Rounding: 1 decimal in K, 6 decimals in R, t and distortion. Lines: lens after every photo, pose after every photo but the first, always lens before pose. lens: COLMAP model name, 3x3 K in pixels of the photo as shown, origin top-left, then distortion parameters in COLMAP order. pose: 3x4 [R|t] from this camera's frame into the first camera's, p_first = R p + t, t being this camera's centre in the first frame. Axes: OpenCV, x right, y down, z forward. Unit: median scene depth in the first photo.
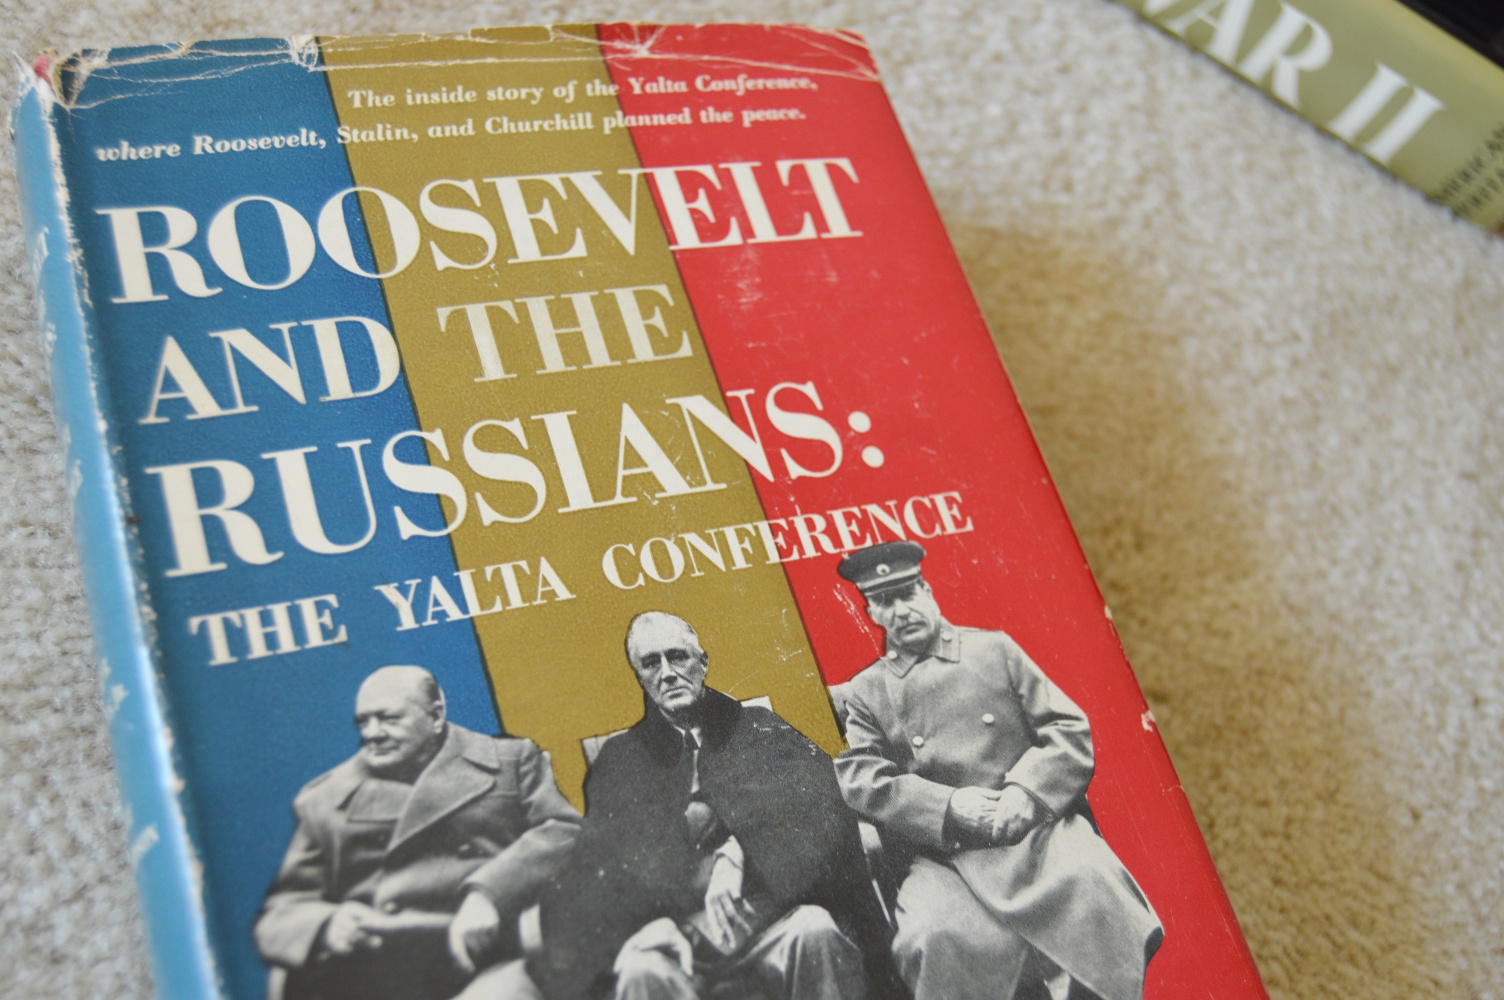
lens RADIAL K [[1693.6, 0, 752.0], [0, 1693.6, 500.0], [0, 0, 1]] dist [-0.087631, 0.021966]
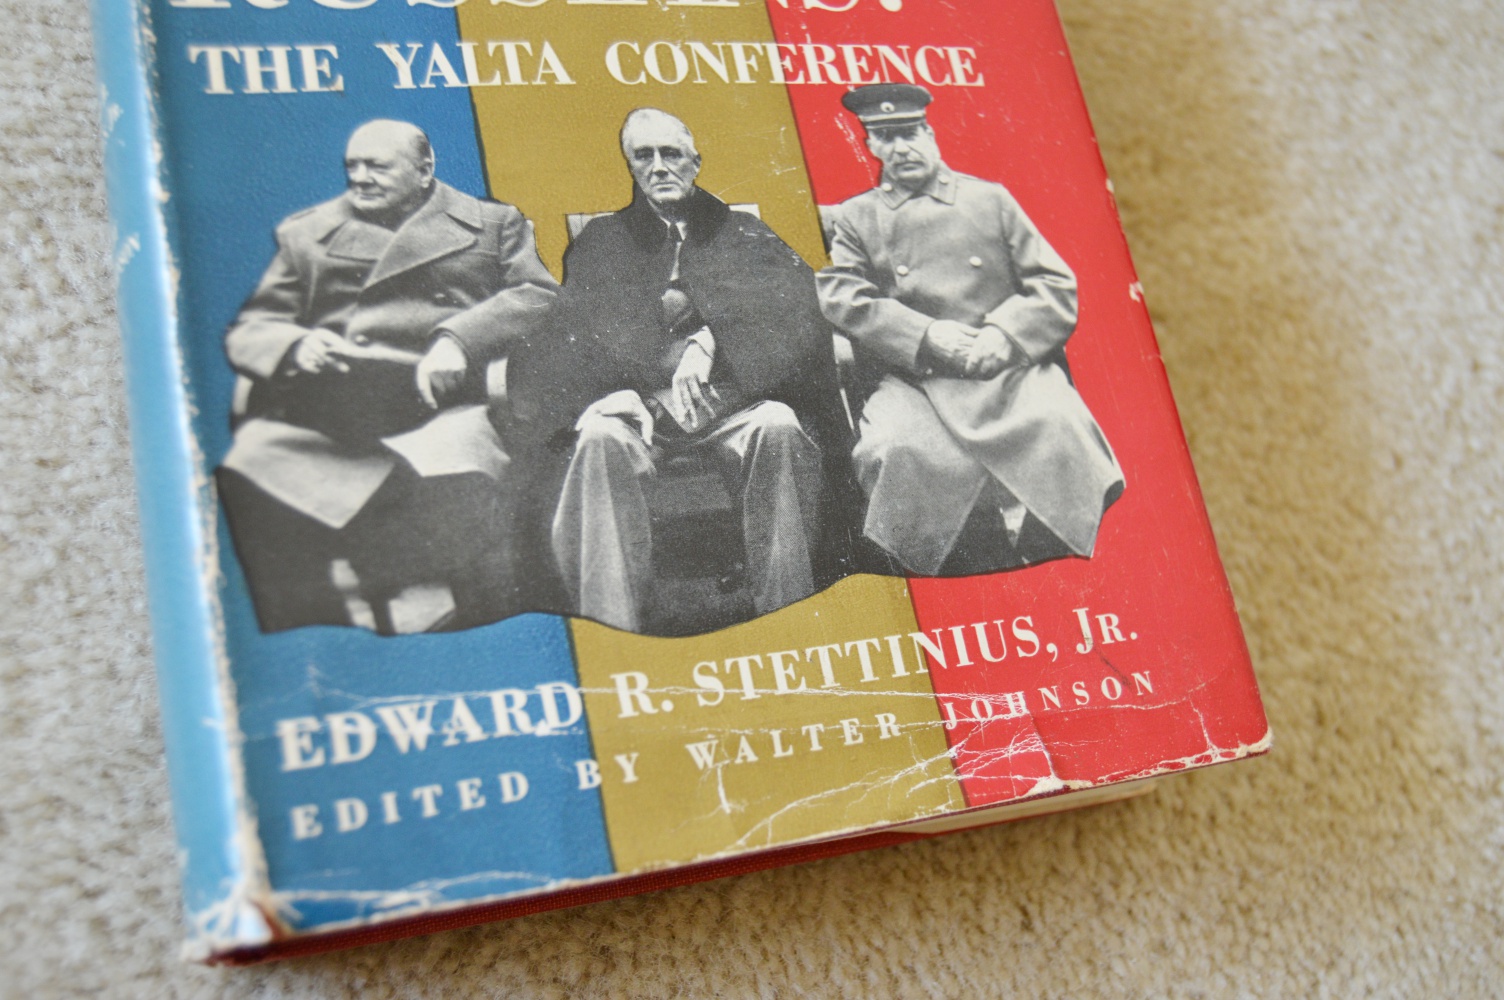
lens RADIAL K [[1693.6, 0, 752.0], [0, 1693.6, 500.0], [0, 0, 1]] dist [-0.087631, 0.021966]
pose [[0.994638, 0.101958, -0.017288, 0.039166], [-0.099117, 0.987585, 0.121866, 0.157726], [0.029499, -0.119499, 0.992396, -0.013827]]
